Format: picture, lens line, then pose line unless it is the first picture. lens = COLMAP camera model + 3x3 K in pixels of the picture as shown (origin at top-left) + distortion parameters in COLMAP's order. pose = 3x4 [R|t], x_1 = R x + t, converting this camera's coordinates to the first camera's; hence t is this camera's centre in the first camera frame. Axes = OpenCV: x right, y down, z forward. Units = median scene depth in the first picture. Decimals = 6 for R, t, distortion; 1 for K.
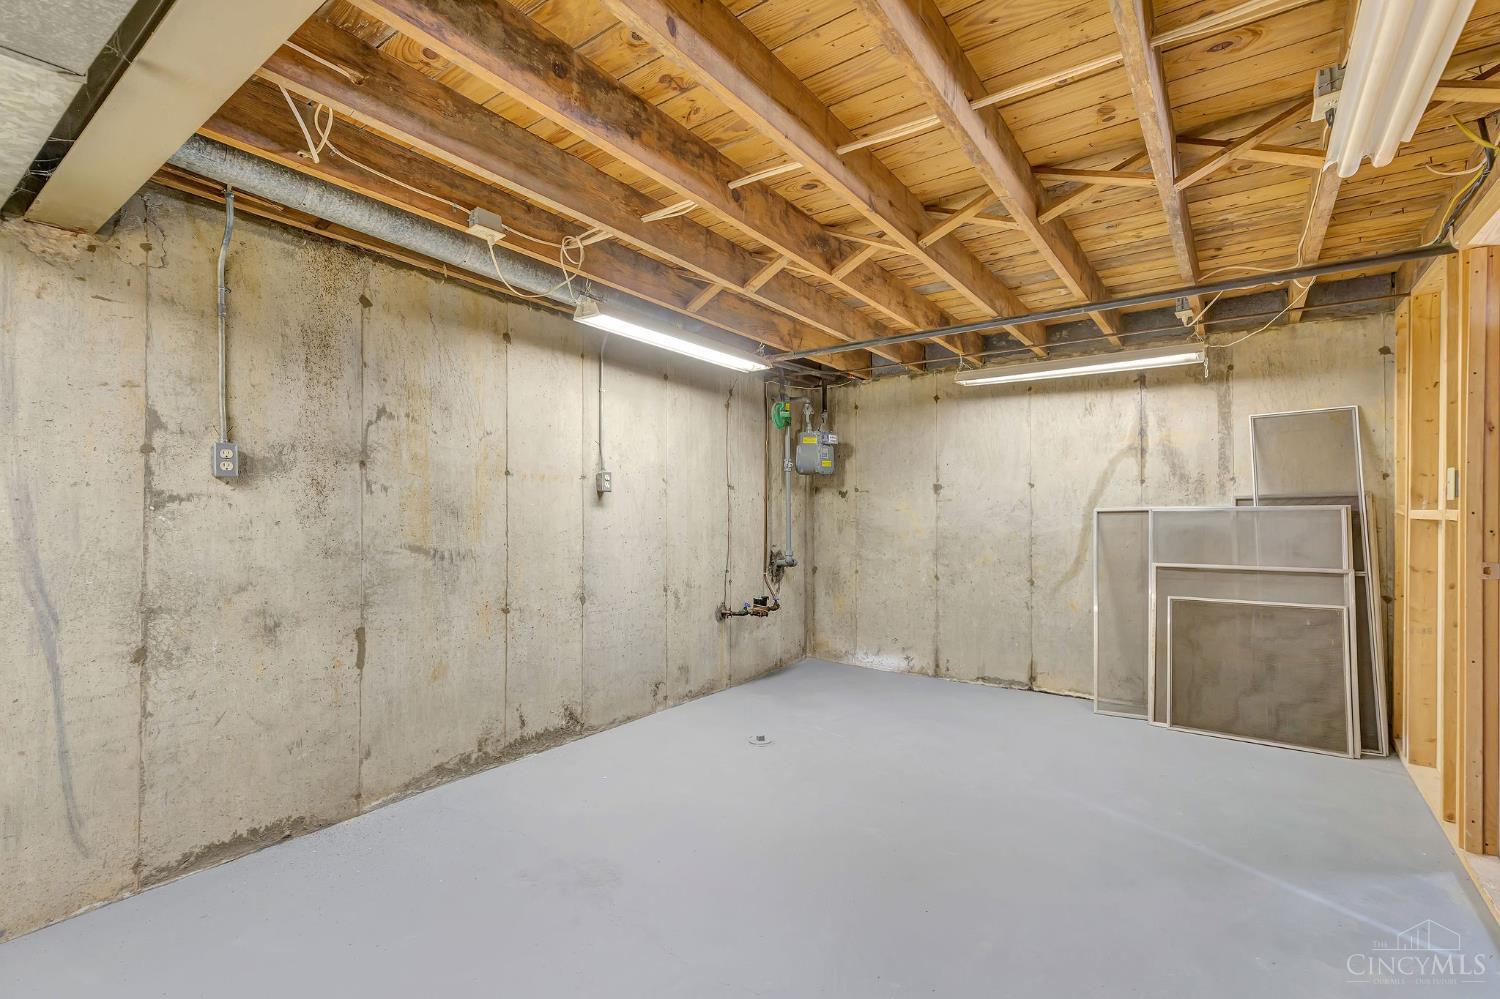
lens RADIAL K [[685.6, 0, 757.3], [0, 685.6, 501.2], [0, 0, 1]] dist [-0.000488, -0.000295]
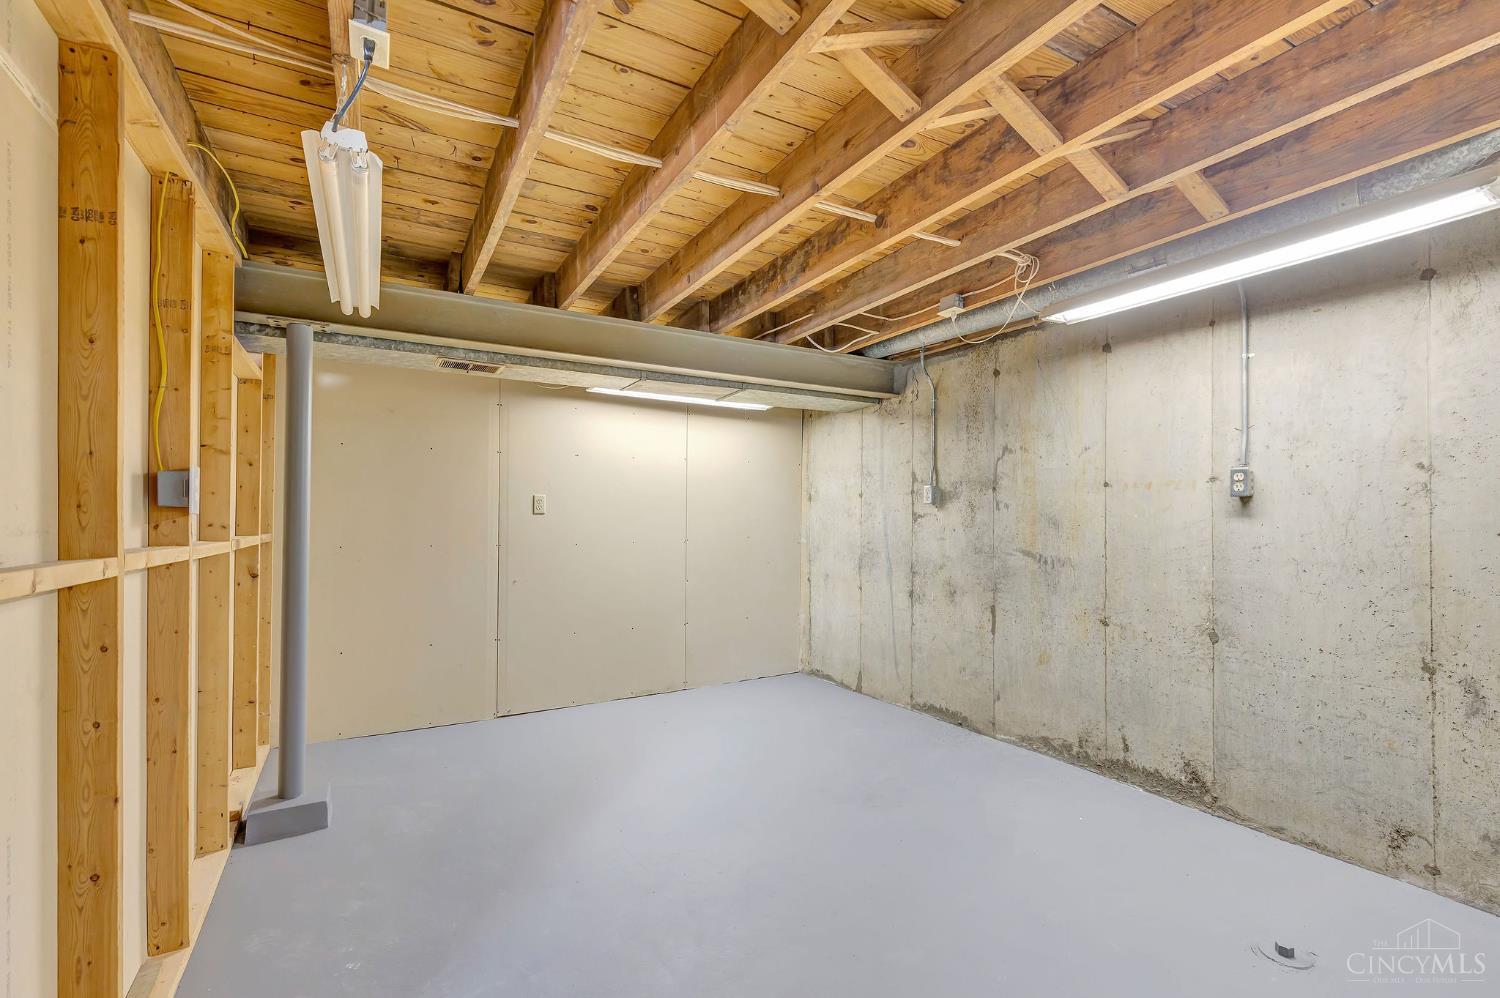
lens RADIAL K [[685.6, 0, 757.3], [0, 685.6, 500.7], [0, 0, 1]] dist [-0.000488, -0.000295]
pose [[-0.437373, -0.022538, -0.898997, 0.855690], [0.019216, 0.999223, -0.034399, 0.007568], [0.899075, -0.032321, -0.436601, 1.118669]]
